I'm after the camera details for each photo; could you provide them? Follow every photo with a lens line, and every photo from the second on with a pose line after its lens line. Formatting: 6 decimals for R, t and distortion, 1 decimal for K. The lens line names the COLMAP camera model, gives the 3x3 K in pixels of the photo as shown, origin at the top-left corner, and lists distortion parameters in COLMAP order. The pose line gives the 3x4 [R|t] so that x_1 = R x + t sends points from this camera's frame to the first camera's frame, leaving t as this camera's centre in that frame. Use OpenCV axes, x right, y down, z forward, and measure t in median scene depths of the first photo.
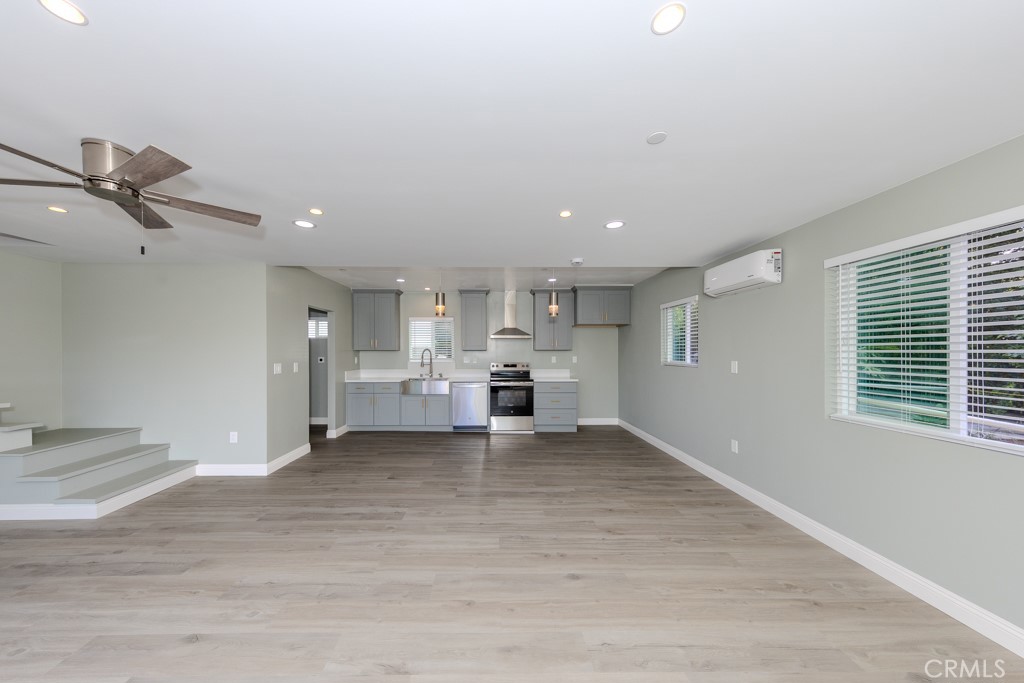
lens RADIAL K [[327.6, 0, 501.8], [0, 327.6, 353.9], [0, 0, 1]] dist [0.005676, -0.000033]
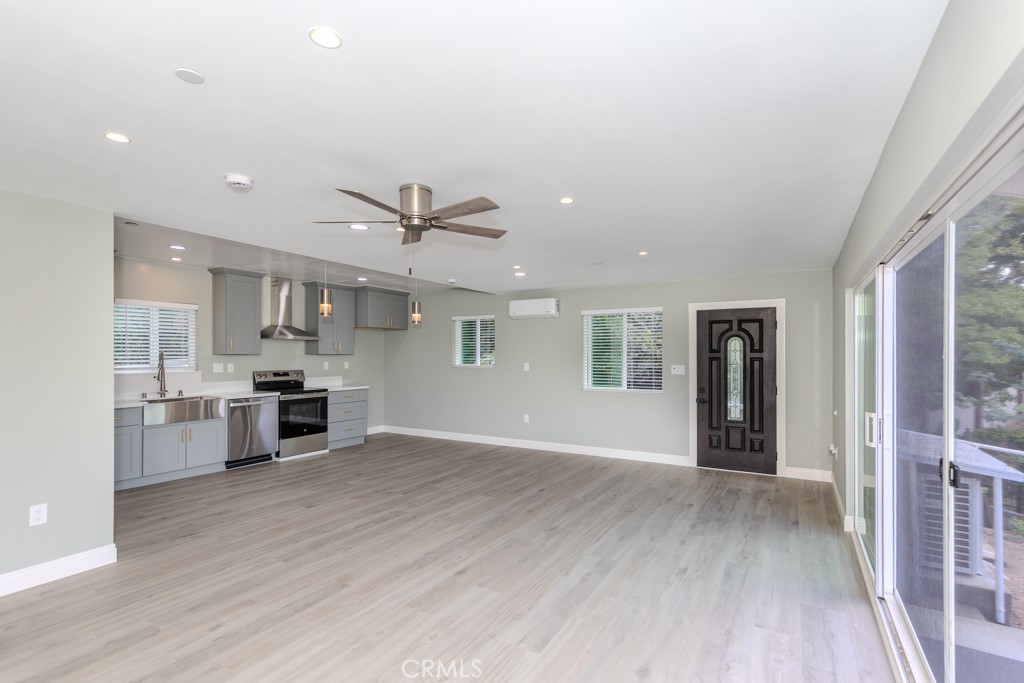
lens RADIAL K [[472.0, 0, 510.8], [0, 472.0, 354.8], [0, 0, 1]] dist [-0.000070, 0.000040]
pose [[0.523634, 0.001756, 0.851941, -1.195446], [0.003748, 0.999983, -0.004365, -0.006673], [-0.851935, 0.005479, 0.523619, -0.089443]]
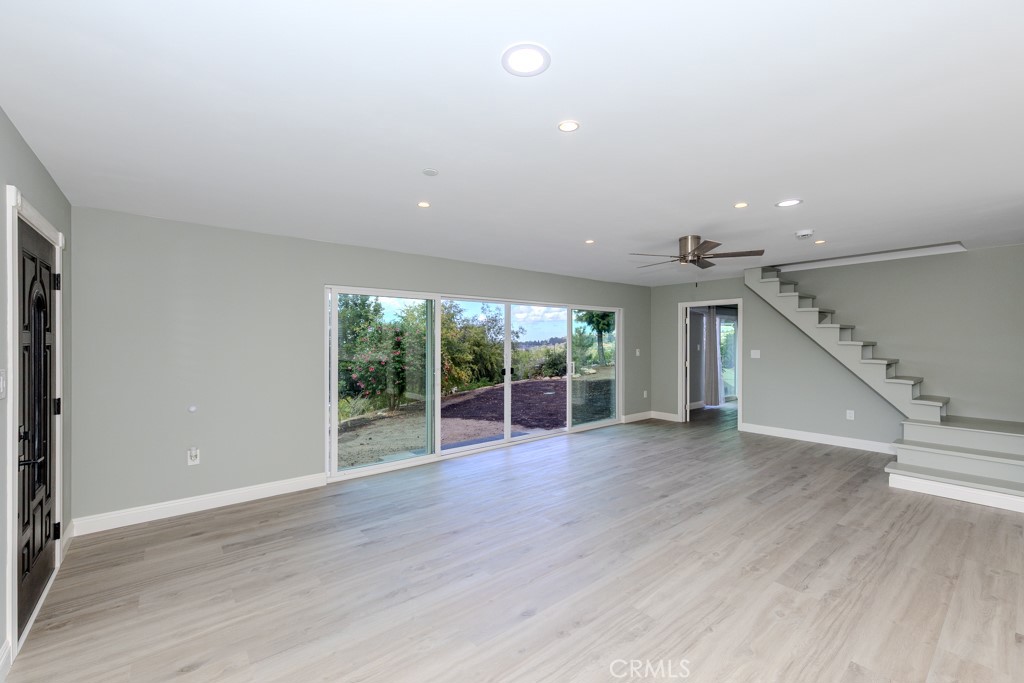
lens RADIAL K [[406.5, 0, 512.0], [0, 406.5, 341.5], [0, 0, 1]] dist [0.001799, 0.000006]
pose [[-0.789272, 0.001851, -0.614041, 0.535075], [-0.002618, 0.999976, 0.006380, -0.001148], [0.614038, 0.006643, -0.789248, 1.089679]]
